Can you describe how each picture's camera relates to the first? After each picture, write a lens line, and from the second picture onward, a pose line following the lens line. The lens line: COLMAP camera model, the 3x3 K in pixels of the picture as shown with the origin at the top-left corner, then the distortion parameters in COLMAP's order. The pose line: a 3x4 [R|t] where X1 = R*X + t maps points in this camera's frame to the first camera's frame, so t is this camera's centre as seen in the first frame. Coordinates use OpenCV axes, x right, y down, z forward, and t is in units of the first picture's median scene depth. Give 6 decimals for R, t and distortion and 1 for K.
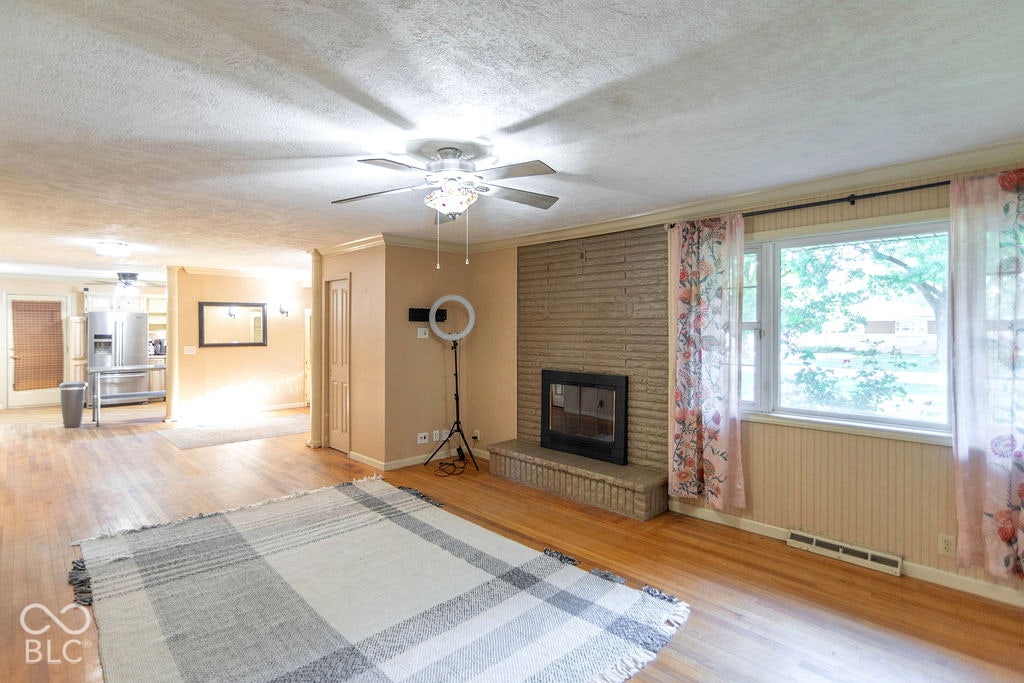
lens RADIAL K [[516.2, 0, 515.1], [0, 516.2, 335.0], [0, 0, 1]] dist [-0.001939, 0.000010]
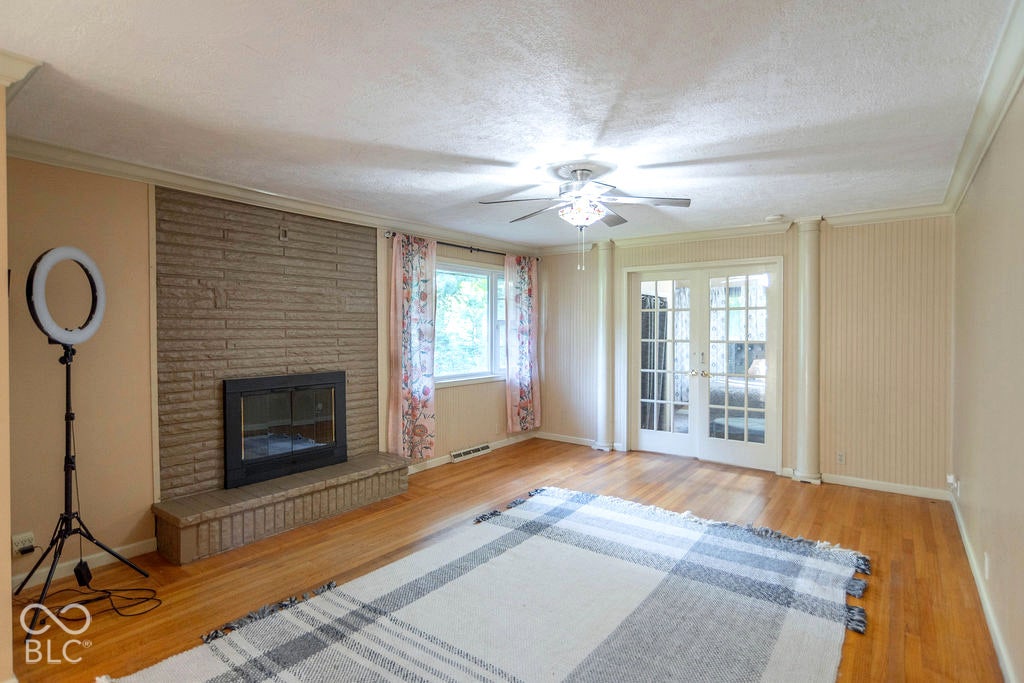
lens RADIAL K [[499.6, 0, 510.2], [0, 499.6, 336.6], [0, 0, 1]] dist [-0.000542, 0.022600]
pose [[-0.134536, -0.017354, 0.990757, -0.835439], [0.011525, 0.999752, 0.019076, 0.000057], [-0.990842, 0.013985, -0.134303, 0.881804]]
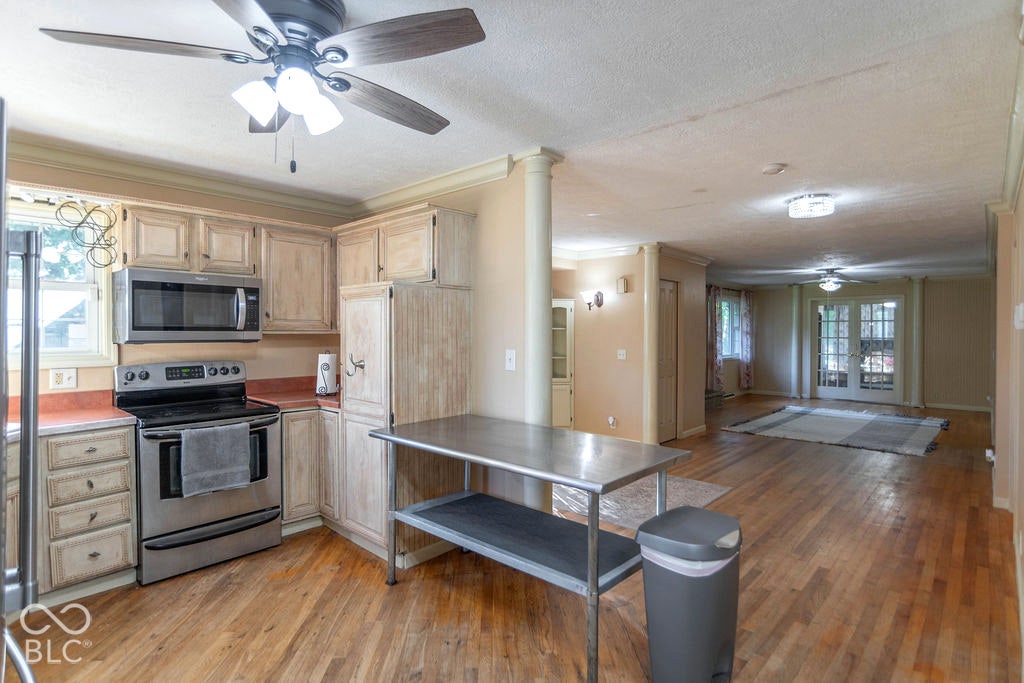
lens RADIAL K [[516.2, 0, 515.1], [0, 516.2, 335.0], [0, 0, 1]] dist [-0.001939, 0.000010]
pose [[-0.060831, -0.007342, 0.998121, -2.056478], [0.008908, 0.999929, 0.007898, -0.007002], [-0.998108, 0.009372, -0.060761, 2.056154]]
